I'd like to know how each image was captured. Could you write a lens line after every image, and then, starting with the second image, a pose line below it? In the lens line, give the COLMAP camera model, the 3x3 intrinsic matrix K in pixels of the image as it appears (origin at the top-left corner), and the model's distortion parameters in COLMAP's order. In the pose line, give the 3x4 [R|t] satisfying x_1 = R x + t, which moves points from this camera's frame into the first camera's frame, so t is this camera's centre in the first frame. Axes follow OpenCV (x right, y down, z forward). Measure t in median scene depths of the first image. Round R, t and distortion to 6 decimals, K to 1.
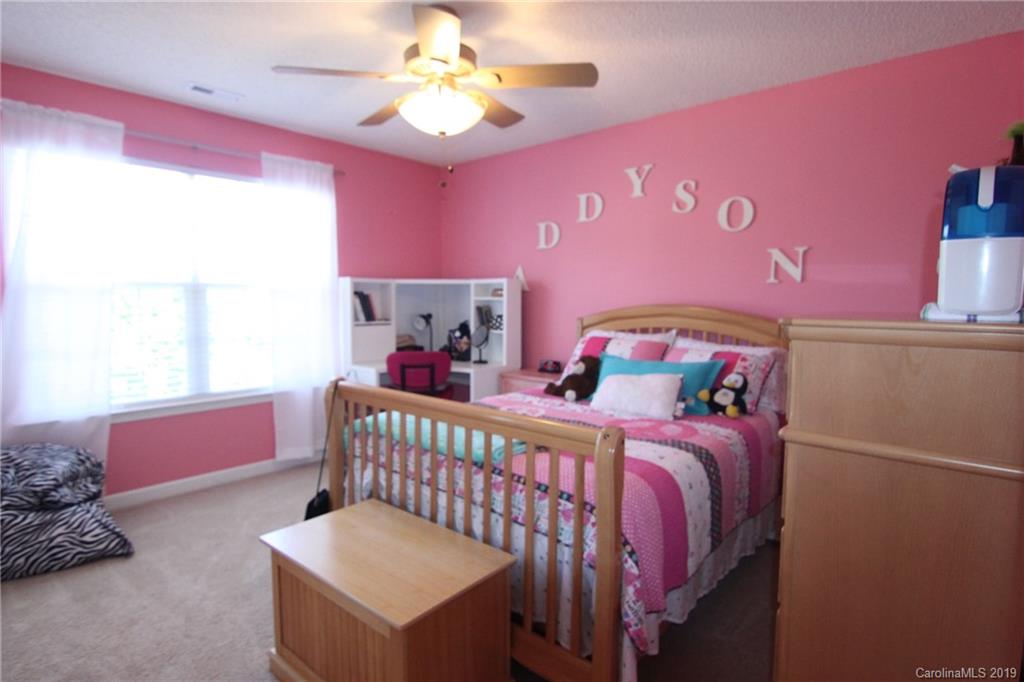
lens RADIAL K [[527.1, 0, 513.9], [0, 527.1, 337.0], [0, 0, 1]] dist [-0.004210, -0.012254]
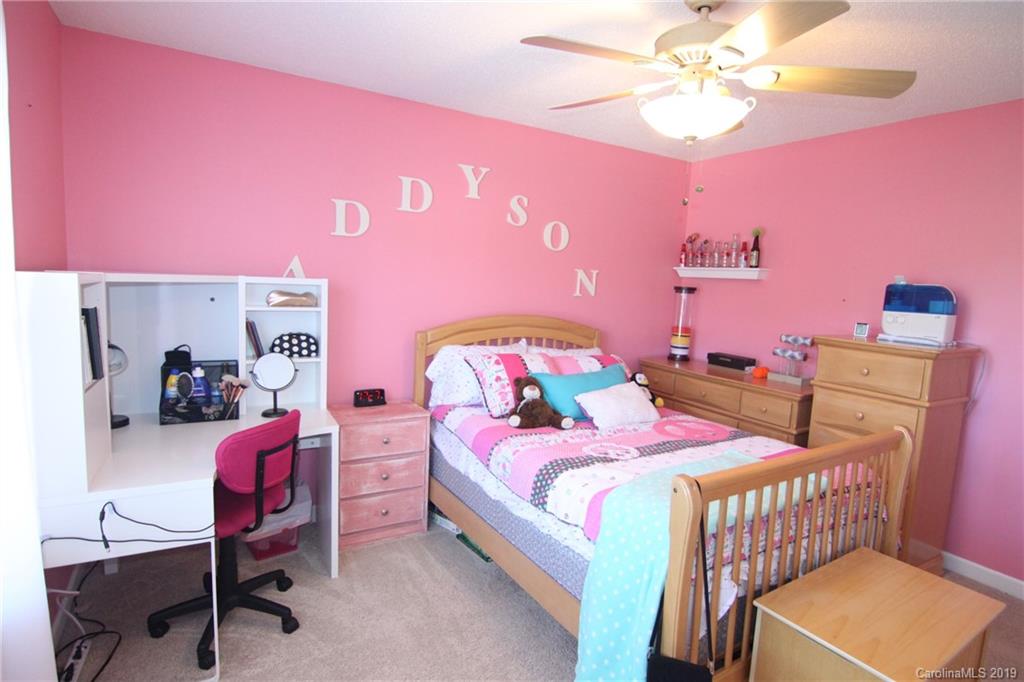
lens RADIAL K [[527.1, 0, 513.9], [0, 527.1, 337.0], [0, 0, 1]] dist [-0.004210, -0.012254]
pose [[0.305294, -0.084672, 0.948486, -0.680512], [0.030959, 0.996395, 0.078984, -0.099118], [-0.951755, 0.005250, 0.306814, 0.685826]]
